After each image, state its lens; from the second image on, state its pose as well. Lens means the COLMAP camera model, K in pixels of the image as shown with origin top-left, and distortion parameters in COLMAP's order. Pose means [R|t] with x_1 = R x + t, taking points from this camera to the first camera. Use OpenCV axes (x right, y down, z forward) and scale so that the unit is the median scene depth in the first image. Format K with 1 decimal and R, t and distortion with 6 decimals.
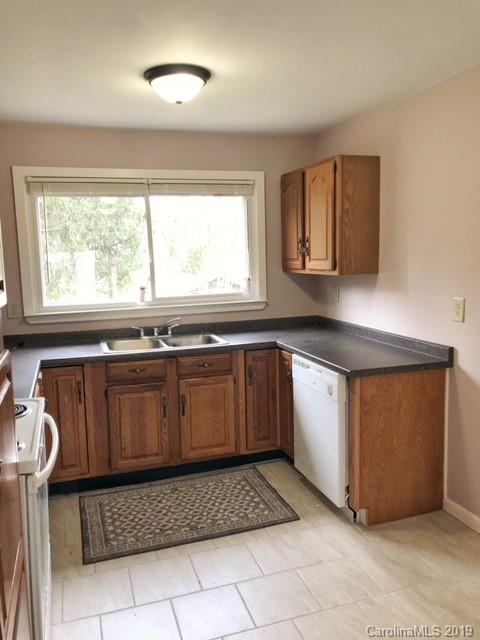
lens RADIAL K [[523.5, 0, 242.7], [0, 523.5, 316.0], [0, 0, 1]] dist [0.046272, -0.053030]
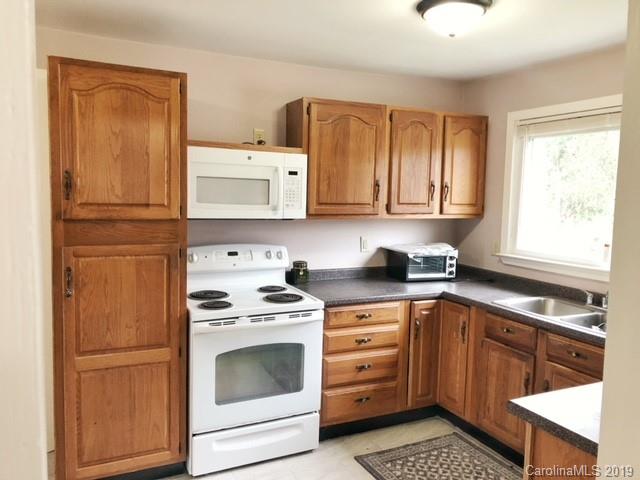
lens RADIAL K [[523.5, 0, 319.4], [0, 523.5, 241.5], [0, 0, 1]] dist [0.046272, -0.053030]
pose [[0.146393, 0.126650, -0.981085, 0.592565], [-0.149189, 0.983253, 0.104669, -0.087657], [0.977912, 0.131044, 0.162837, 0.510920]]
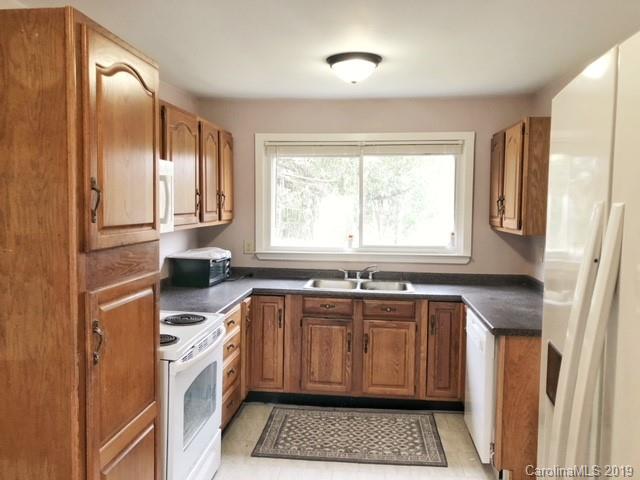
lens RADIAL K [[523.5, 0, 323.7], [0, 523.5, 234.6], [0, 0, 1]] dist [0.046272, -0.053030]
pose [[0.914581, 0.061602, -0.399683, 0.236706], [-0.084857, 0.995560, -0.040733, -0.005593], [0.395399, 0.071169, 0.915748, -0.069479]]
